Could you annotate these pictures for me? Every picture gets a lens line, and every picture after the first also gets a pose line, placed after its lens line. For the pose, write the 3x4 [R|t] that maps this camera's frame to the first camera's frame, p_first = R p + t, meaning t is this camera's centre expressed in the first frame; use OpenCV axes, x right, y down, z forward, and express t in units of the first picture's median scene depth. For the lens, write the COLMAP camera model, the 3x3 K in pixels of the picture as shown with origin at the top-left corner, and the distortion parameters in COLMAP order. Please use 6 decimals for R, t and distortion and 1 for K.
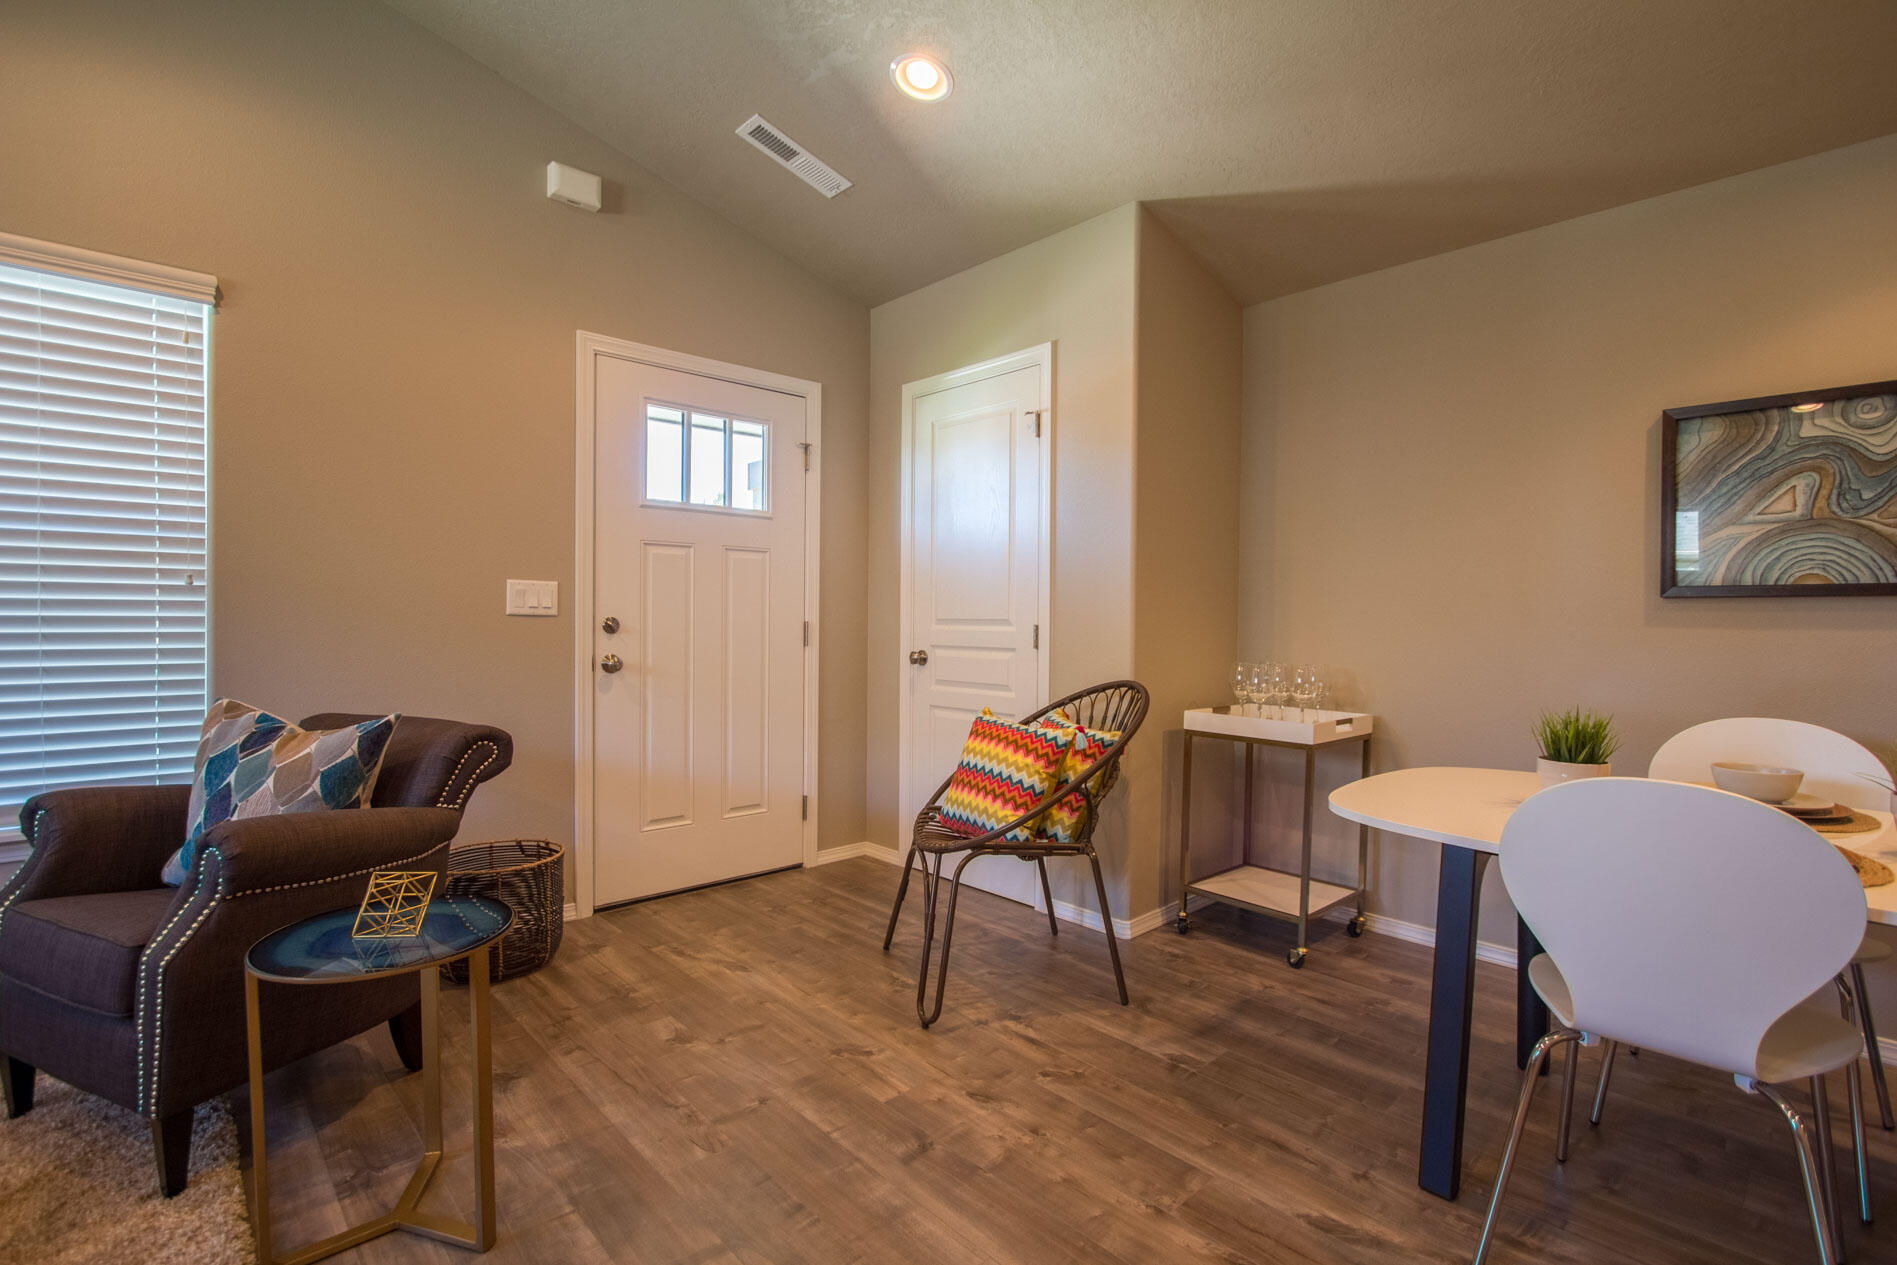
lens RADIAL K [[873.8, 0, 952.1], [0, 873.8, 631.0], [0, 0, 1]] dist [-0.013249, 0.001634]
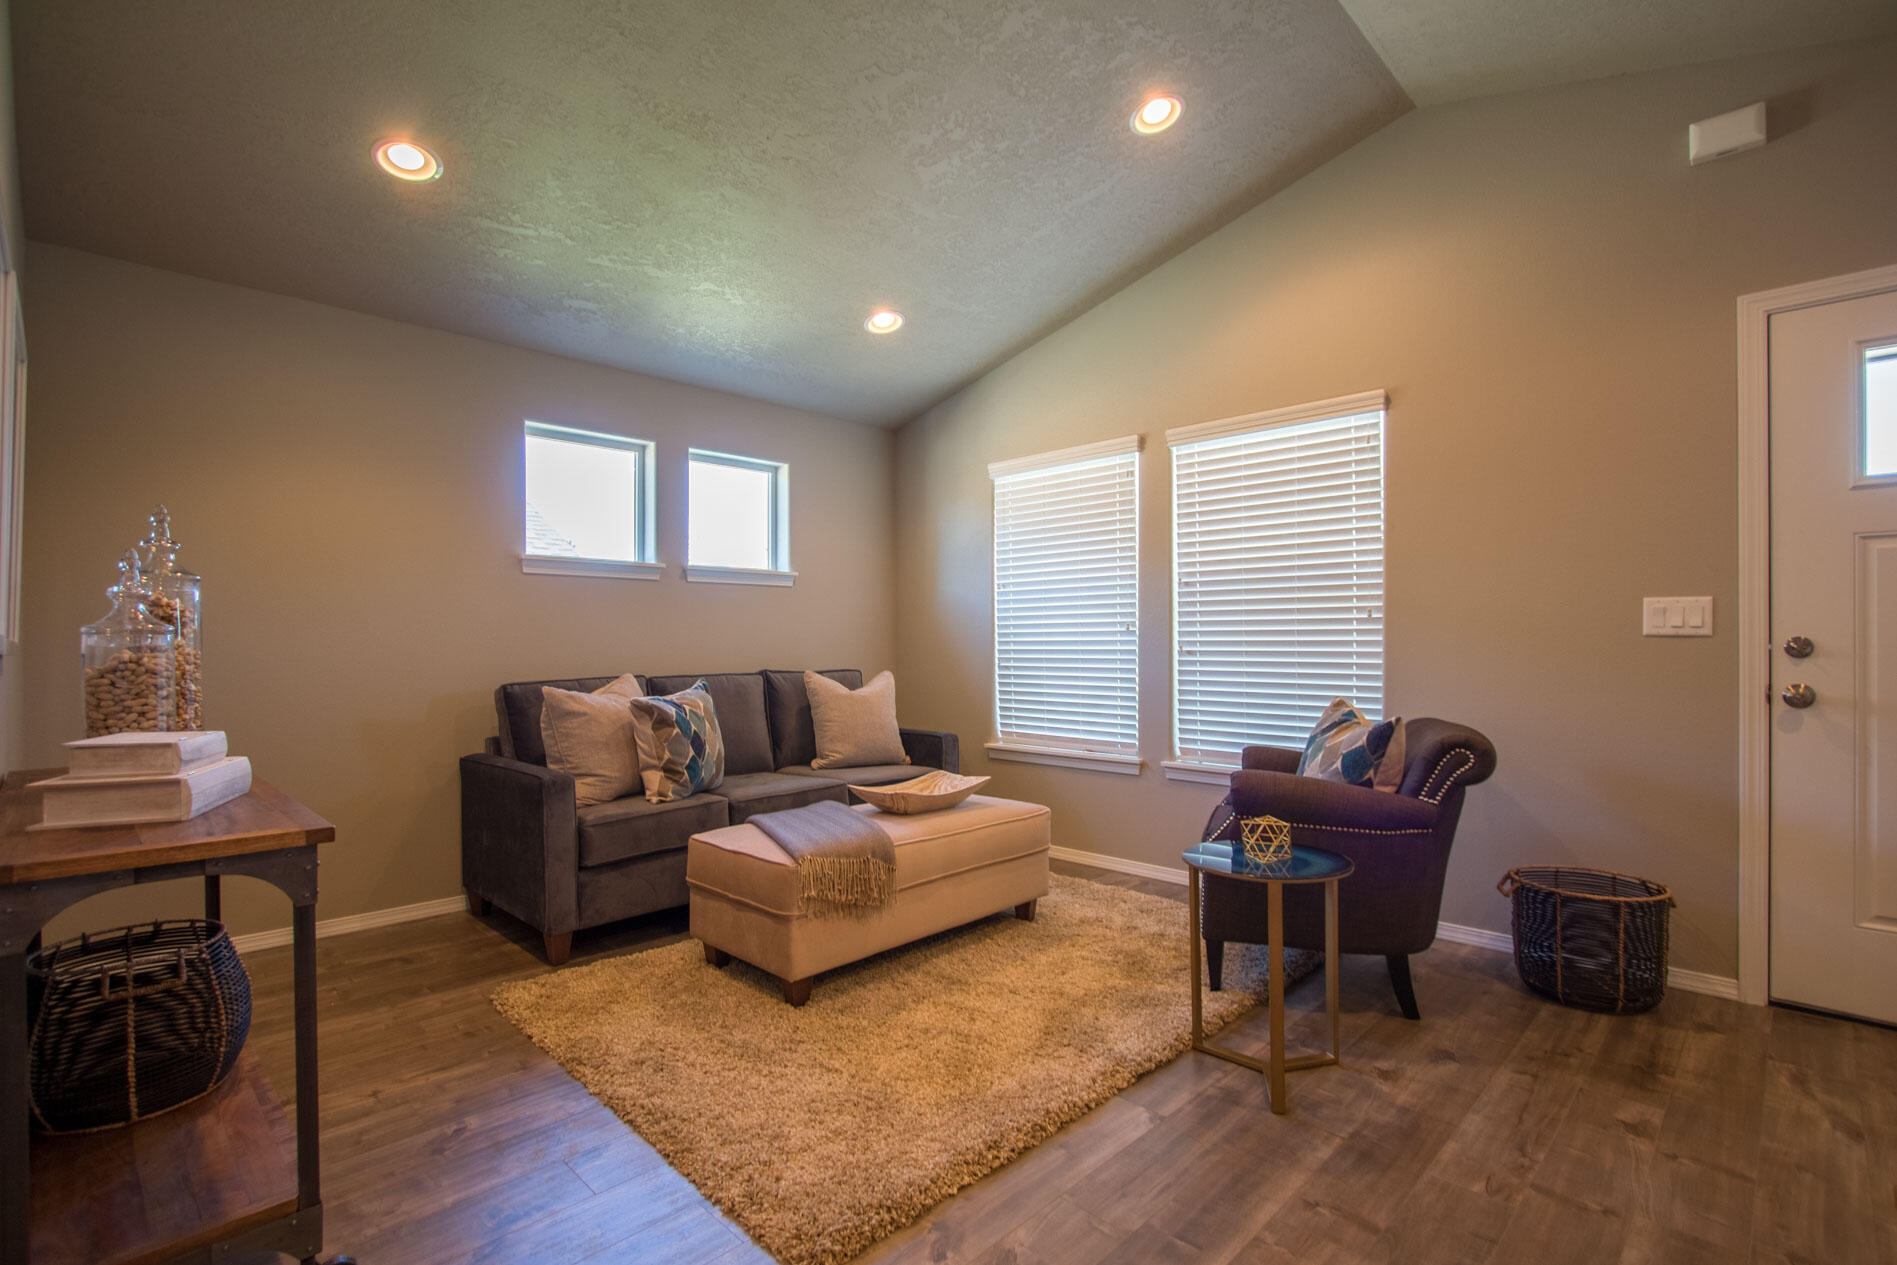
lens RADIAL K [[873.8, 0, 941.7], [0, 873.8, 639.6], [0, 0, 1]] dist [-0.013249, 0.001634]
pose [[0.040765, -0.011324, -0.999105, 0.376017], [-0.014887, 0.999818, -0.011939, 0.007393], [0.999058, 0.015360, 0.040589, 0.205123]]
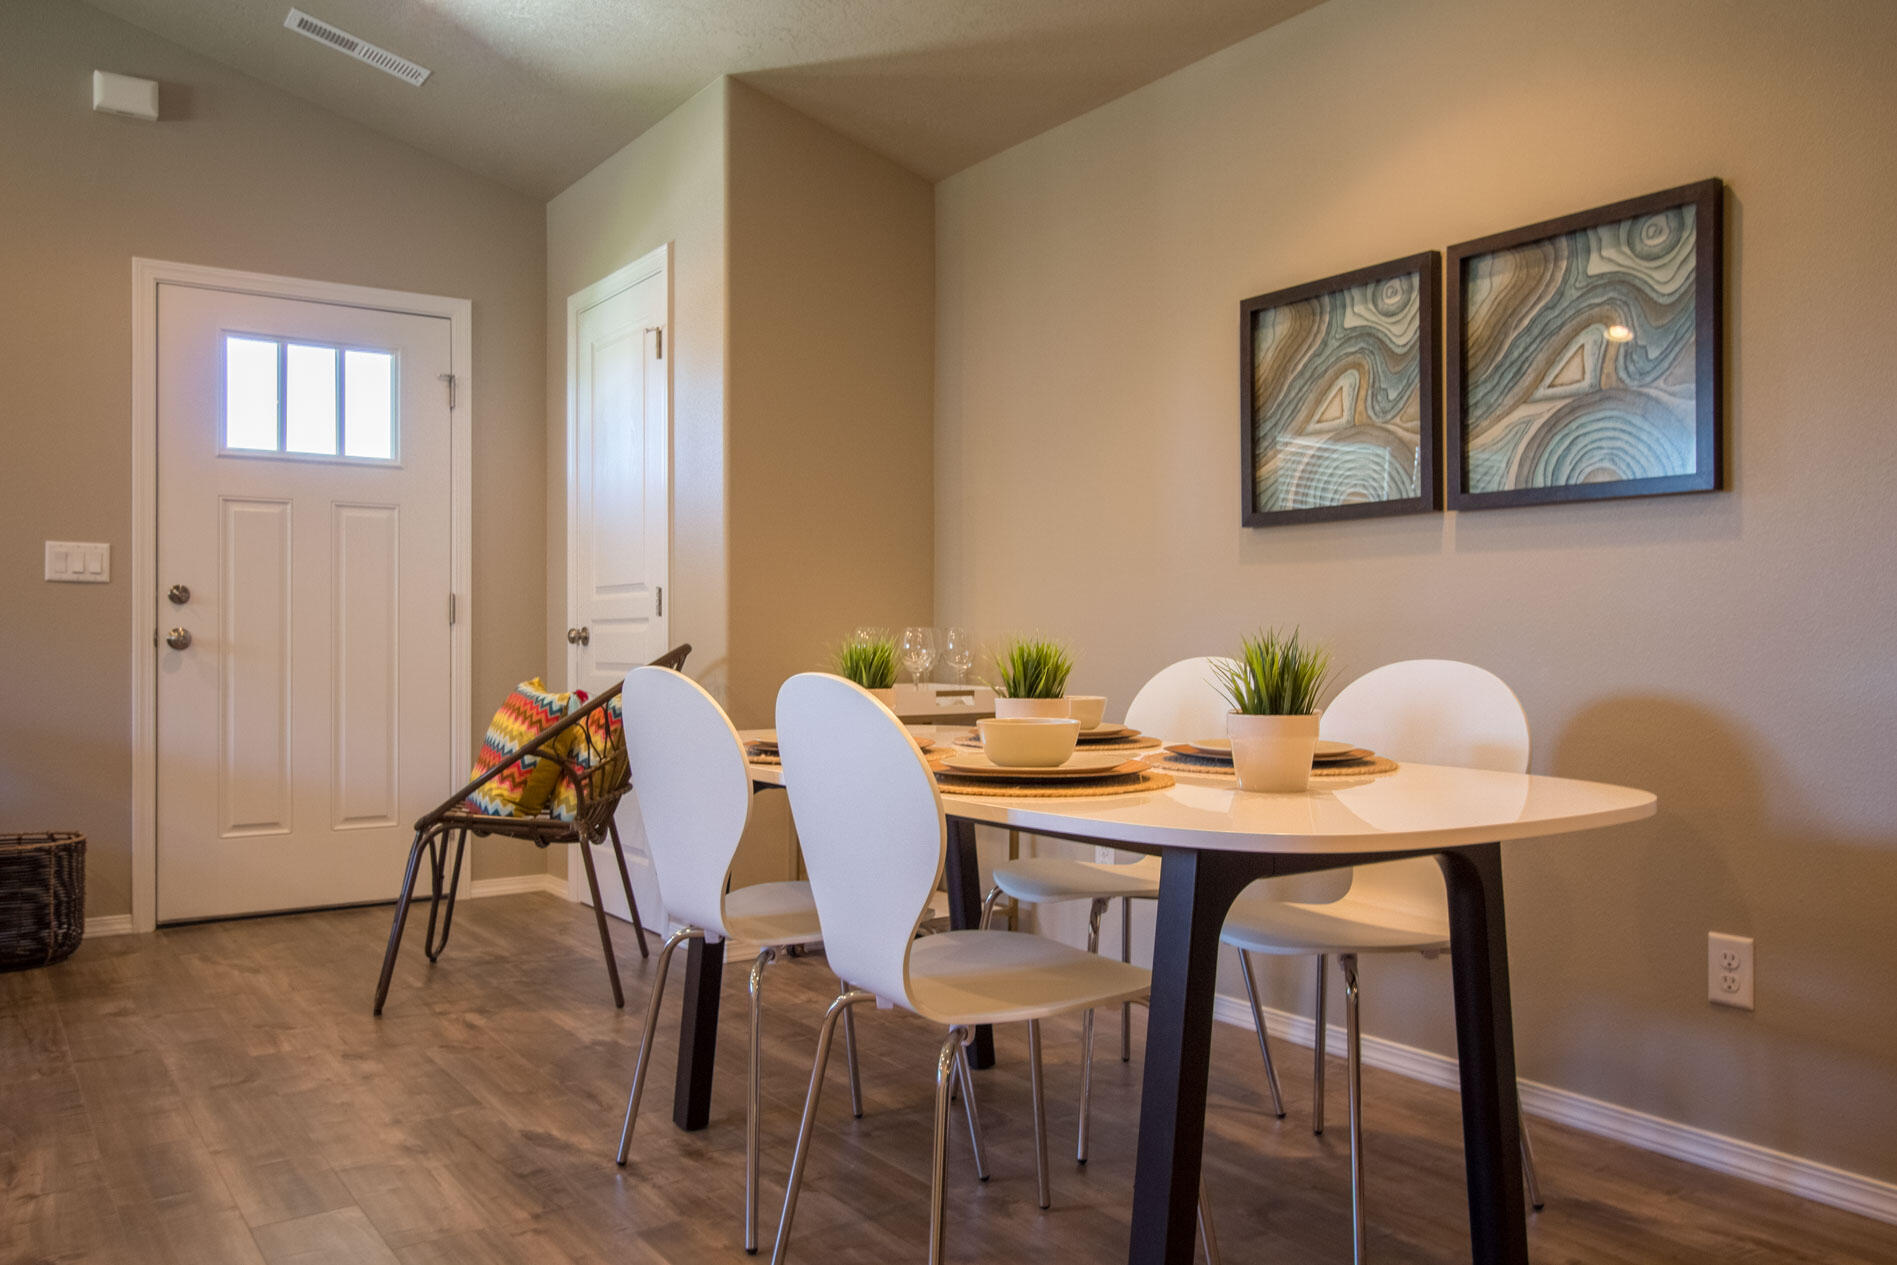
lens RADIAL K [[1419.2, 0, 946.2], [0, 1419.2, 634.8], [0, 0, 1]] dist [-0.007693, 0.004303]
pose [[0.990542, -0.011056, -0.136763, 0.581369], [0.008588, 0.999790, -0.018624, 0.069078], [0.136940, 0.017273, 0.990429, -0.297815]]
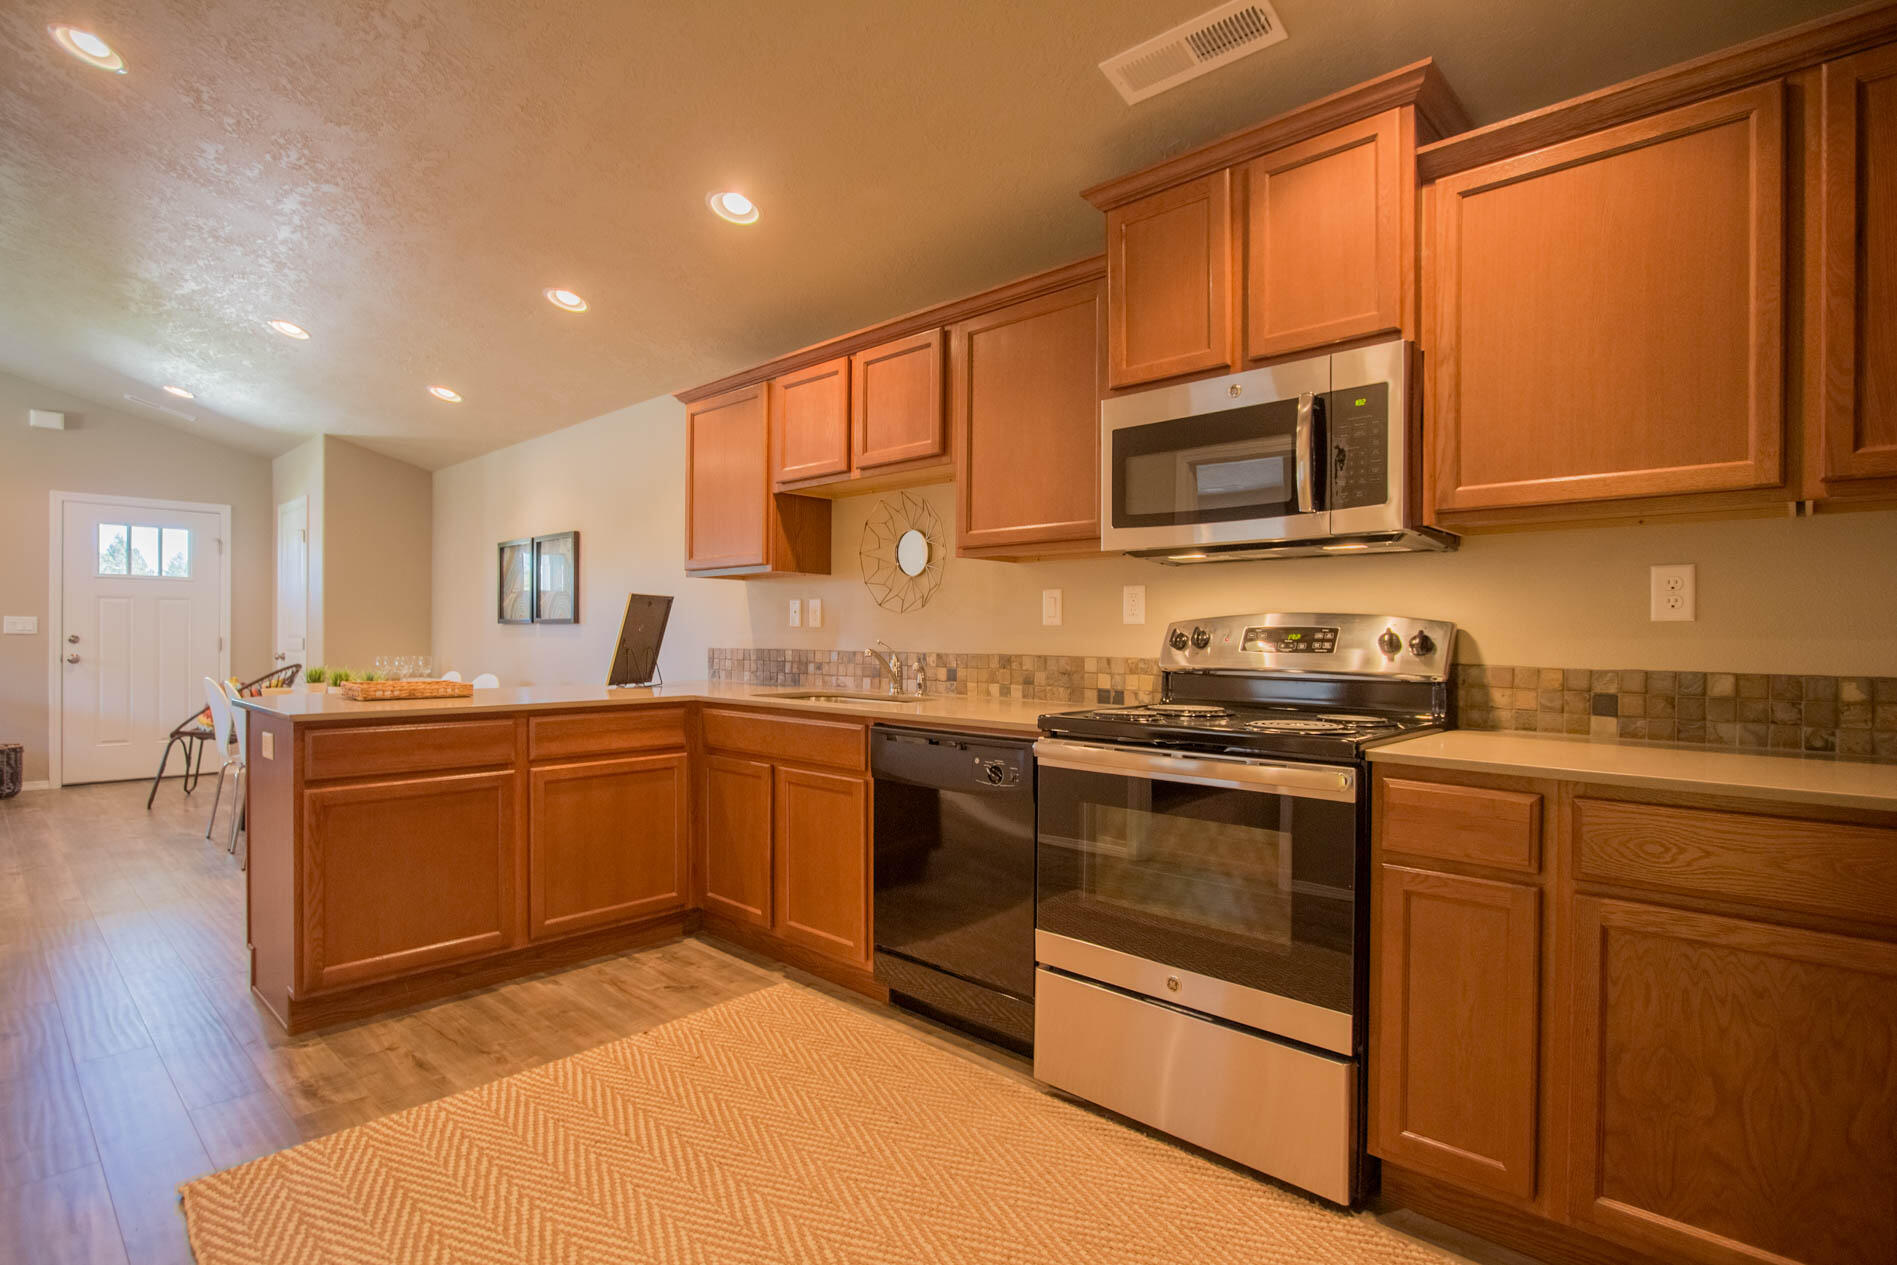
lens RADIAL K [[932.3, 0, 950.9], [0, 932.3, 645.6], [0, 0, 1]] dist [-0.022617, 0.001613]
pose [[0.997391, -0.000063, 0.072184, 1.490232], [0.000713, 0.999959, -0.008977, 0.028320], [-0.072181, 0.009005, 0.997351, -1.238598]]
